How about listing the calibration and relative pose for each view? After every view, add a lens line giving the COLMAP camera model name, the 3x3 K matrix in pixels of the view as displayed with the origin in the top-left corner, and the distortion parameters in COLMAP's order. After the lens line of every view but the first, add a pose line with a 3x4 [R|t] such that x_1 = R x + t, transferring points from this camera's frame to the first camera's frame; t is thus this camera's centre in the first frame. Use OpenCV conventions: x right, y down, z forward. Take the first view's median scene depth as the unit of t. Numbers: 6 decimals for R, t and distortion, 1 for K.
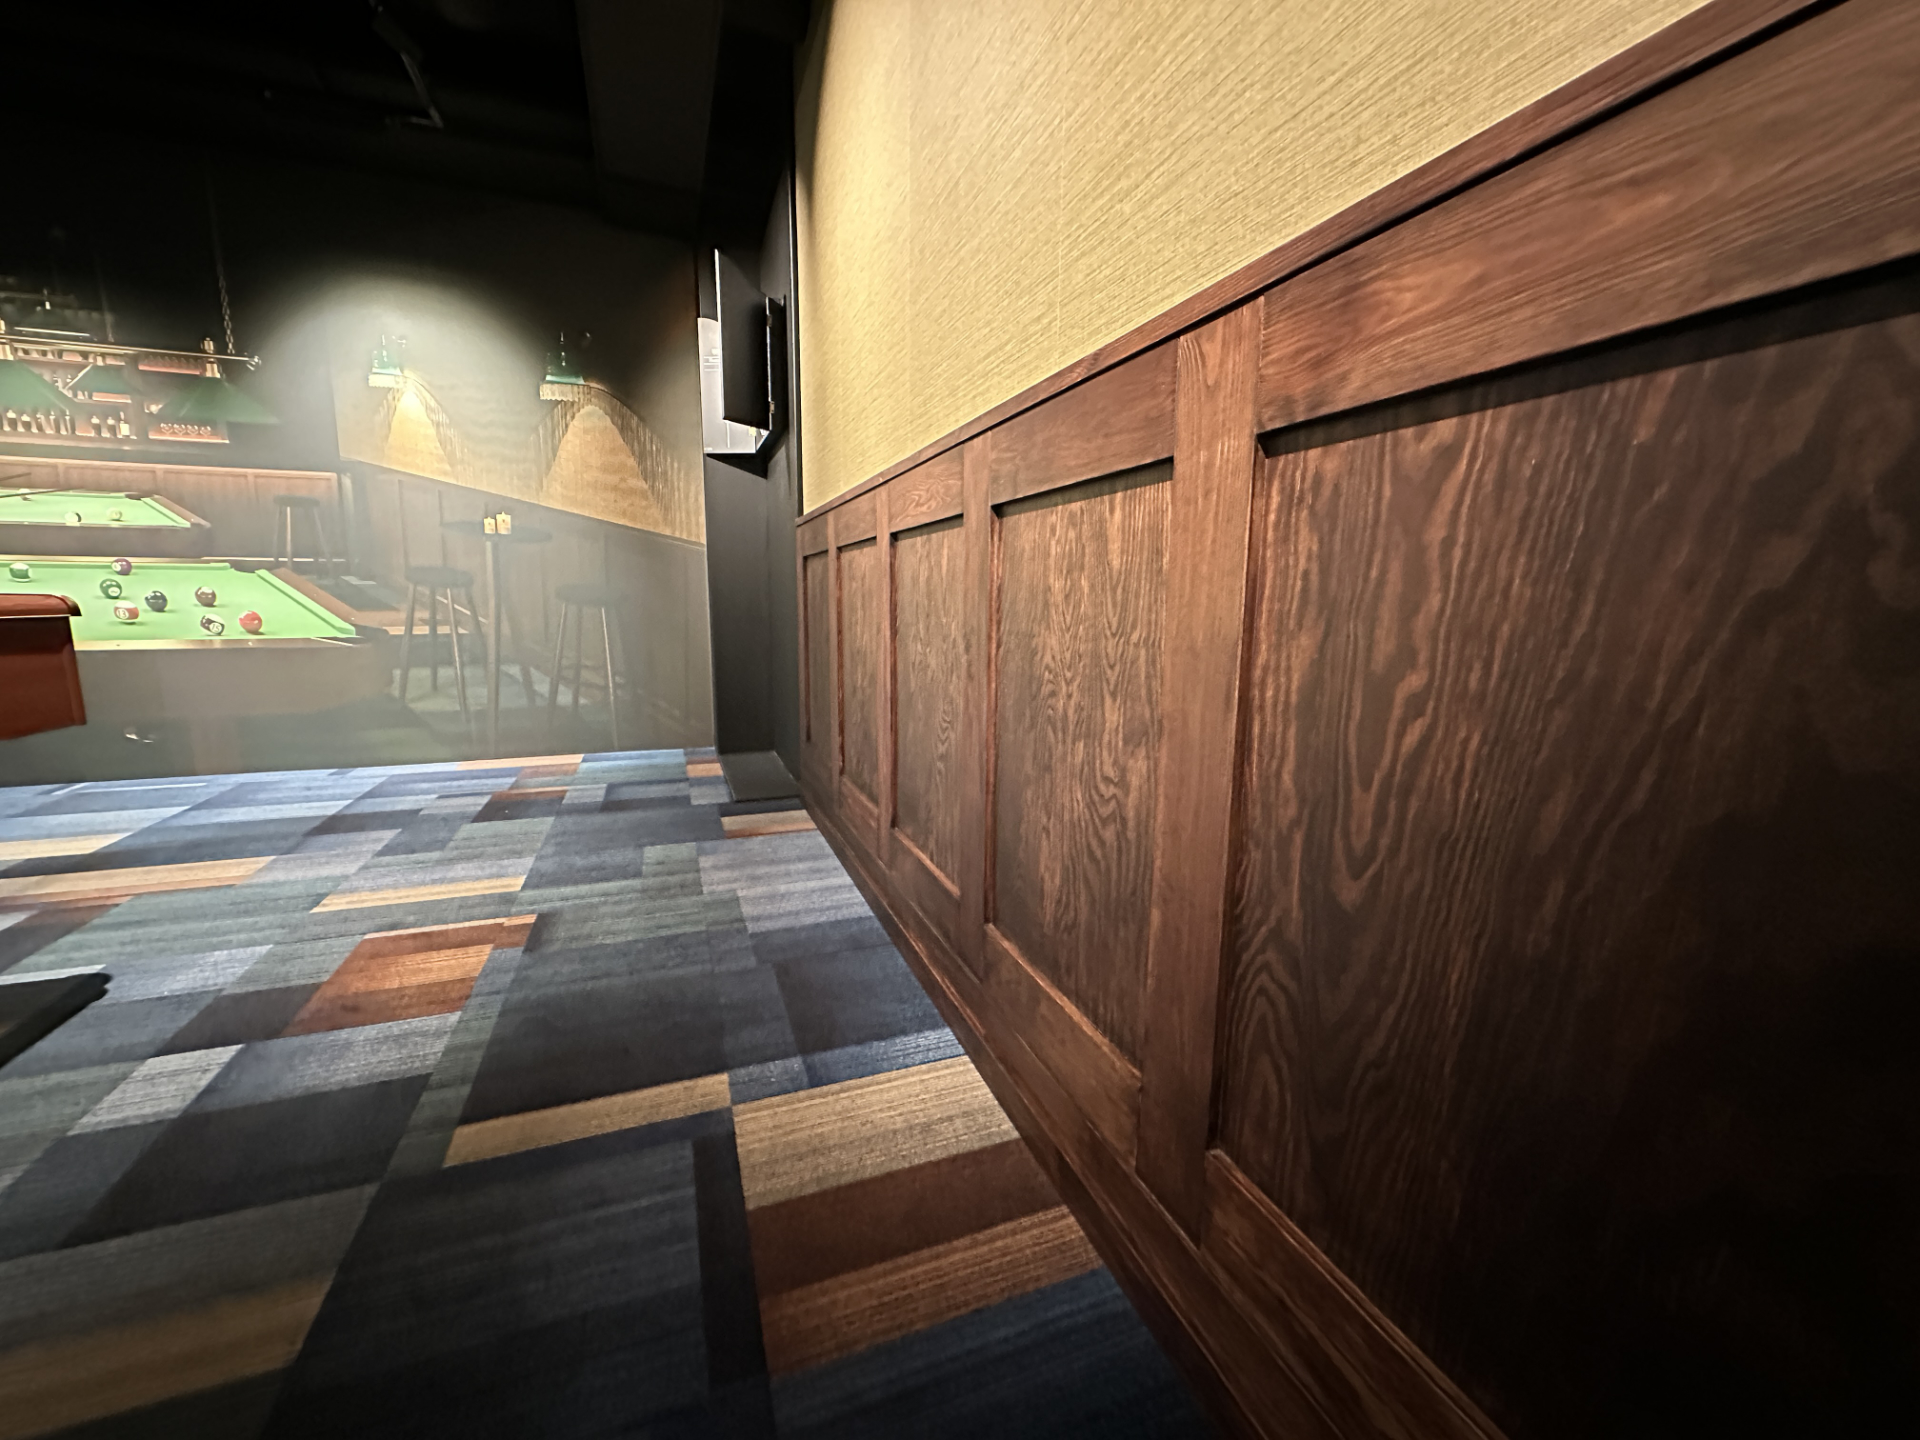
lens RADIAL K [[764.3, 0, 957.6], [0, 764.3, 726.9], [0, 0, 1]] dist [0.000683, 0.000387]
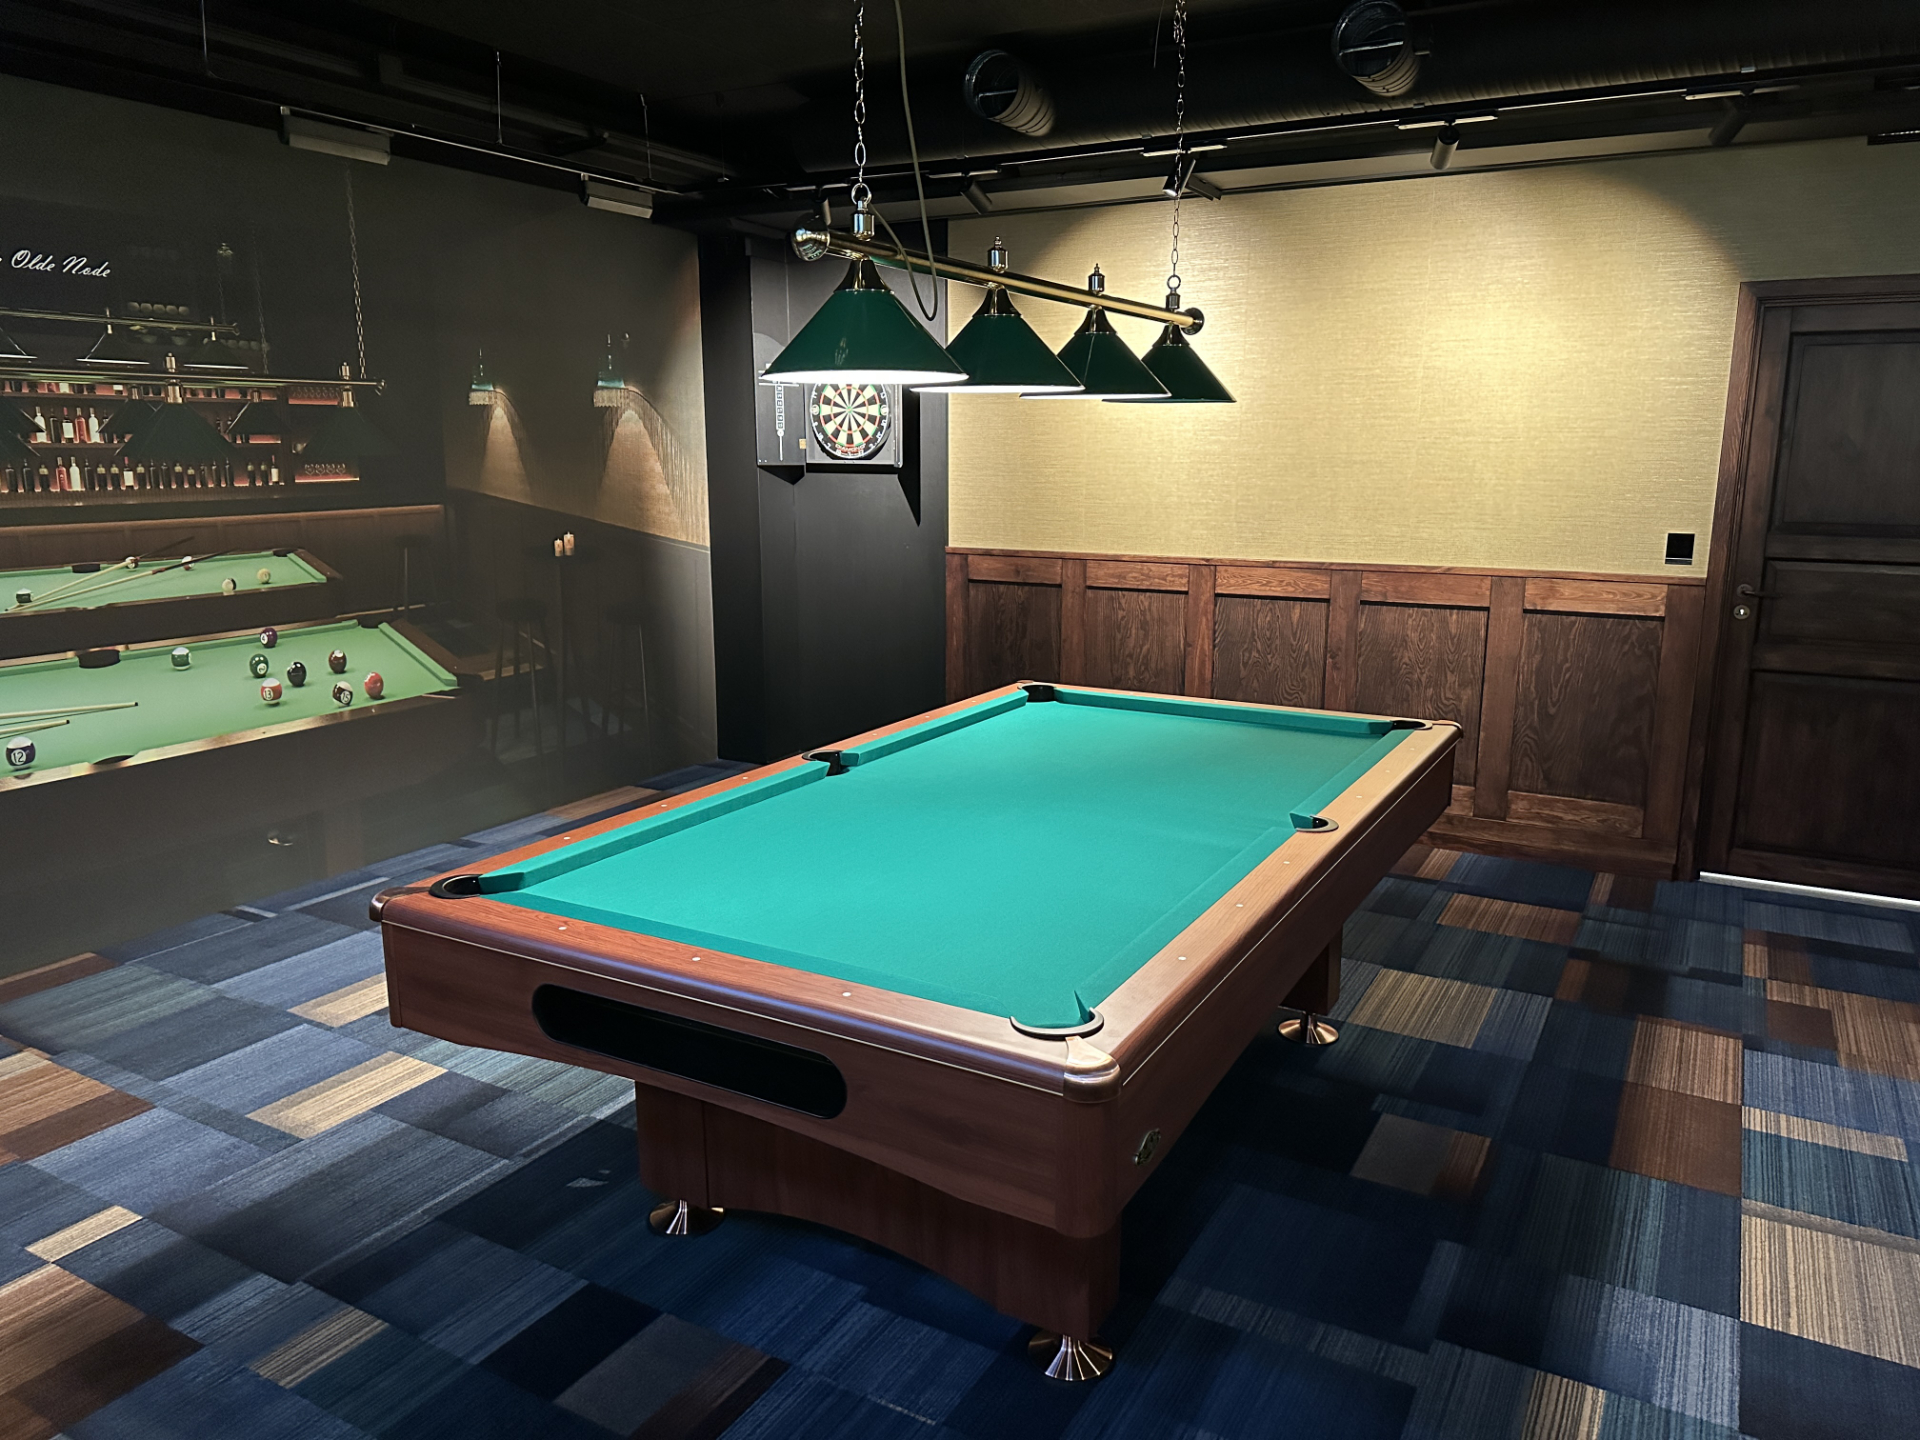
lens RADIAL K [[1380.3, 0, 947.1], [0, 1380.3, 739.0], [0, 0, 1]] dist [-0.007316, -0.010681]
pose [[0.765922, -0.144846, 0.626405, -1.551004], [0.112839, 0.989454, 0.090824, -0.161115], [-0.632954, 0.001119, 0.774189, -0.647619]]
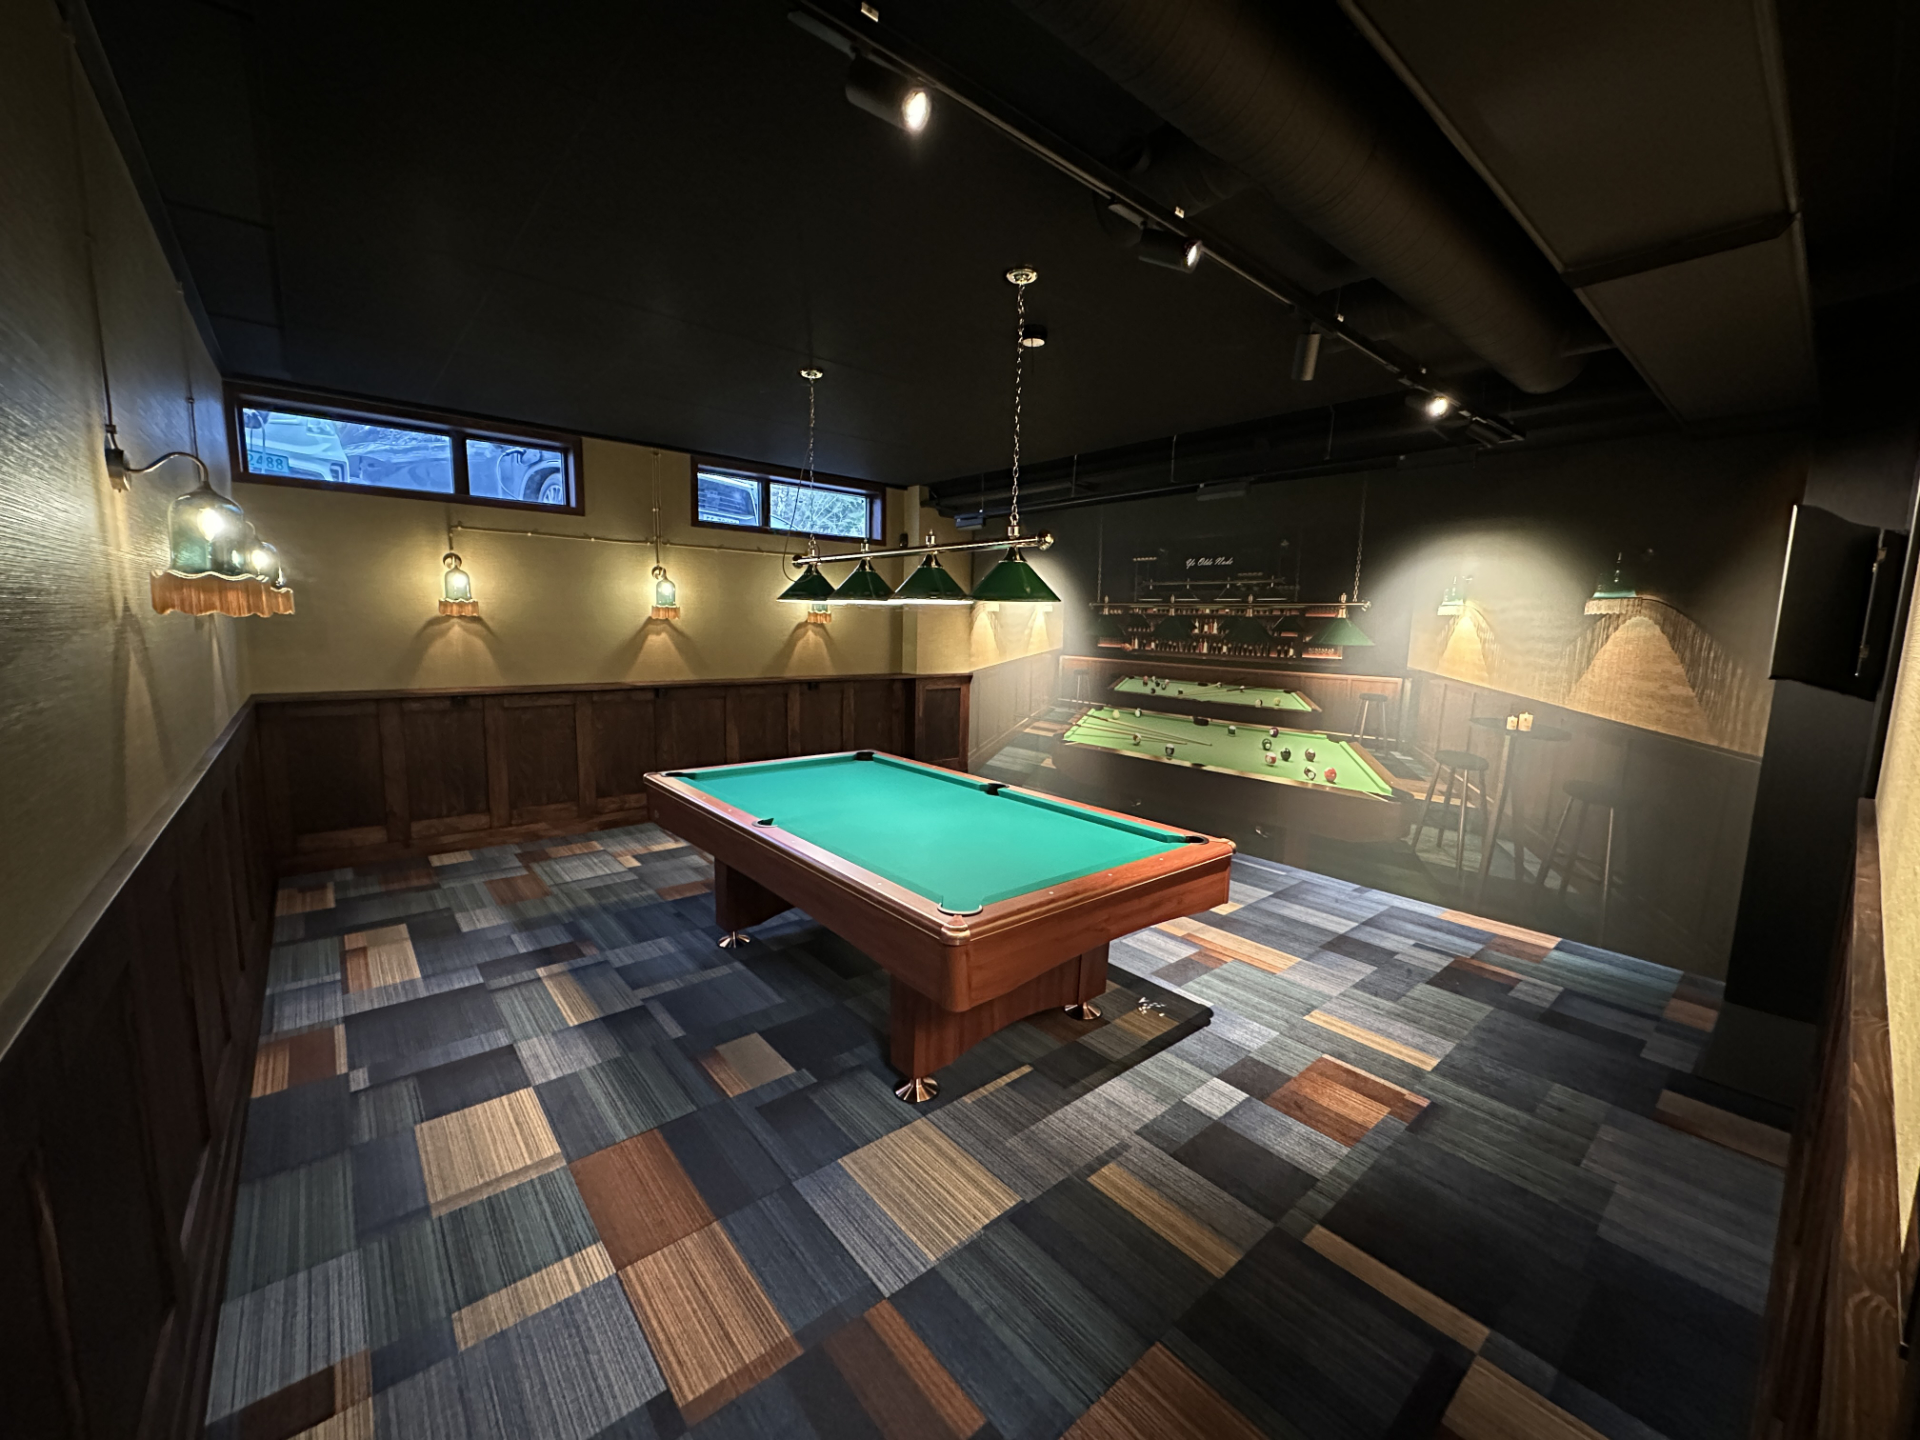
lens RADIAL K [[764.3, 0, 956.7], [0, 764.3, 721.1], [0, 0, 1]] dist [0.000683, 0.000387]
pose [[0.329299, 0.118370, -0.936777, 0.231490], [-0.170782, 0.983215, 0.064204, -0.232360], [0.928653, 0.138843, 0.343987, -0.212546]]
